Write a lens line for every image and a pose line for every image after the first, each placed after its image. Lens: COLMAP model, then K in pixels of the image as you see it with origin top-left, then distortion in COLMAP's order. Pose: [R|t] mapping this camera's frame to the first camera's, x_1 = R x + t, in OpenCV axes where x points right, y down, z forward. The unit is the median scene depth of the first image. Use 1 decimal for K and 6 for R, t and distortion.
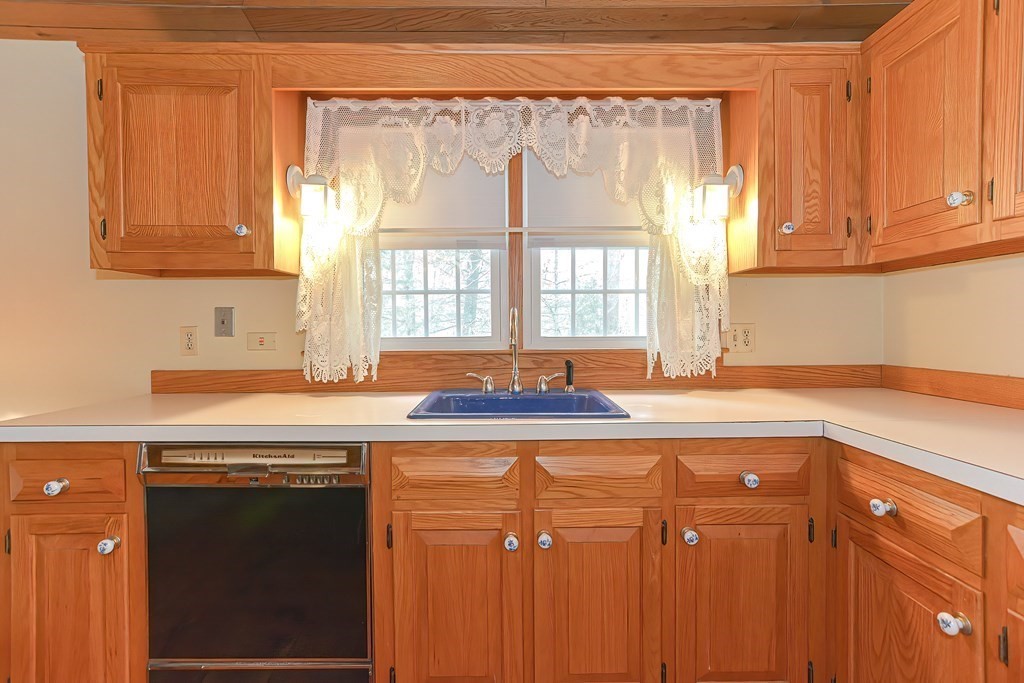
lens RADIAL K [[482.5, 0, 511.1], [0, 482.5, 333.1], [0, 0, 1]] dist [0.012291, 0.000210]
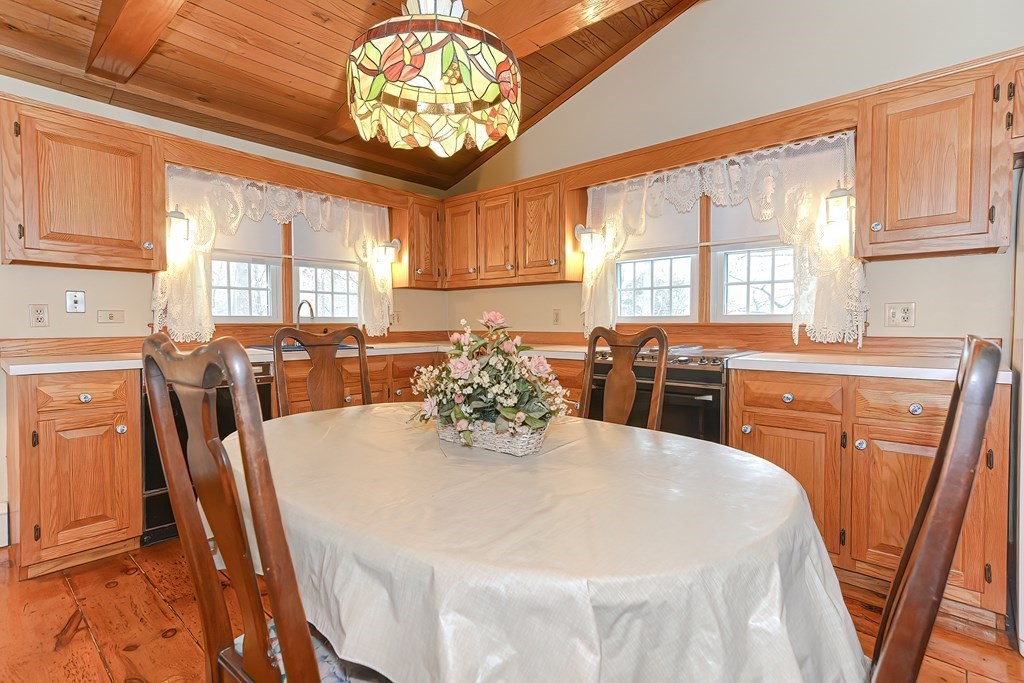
lens RADIAL K [[506.1, 0, 511.4], [0, 506.1, 320.3], [0, 0, 1]] dist [0.001184, 0.000695]
pose [[0.666876, 0.008598, 0.745119, -0.864508], [0.008816, 0.999772, -0.019427, 0.068096], [-0.745117, 0.019524, 0.666648, -0.874525]]
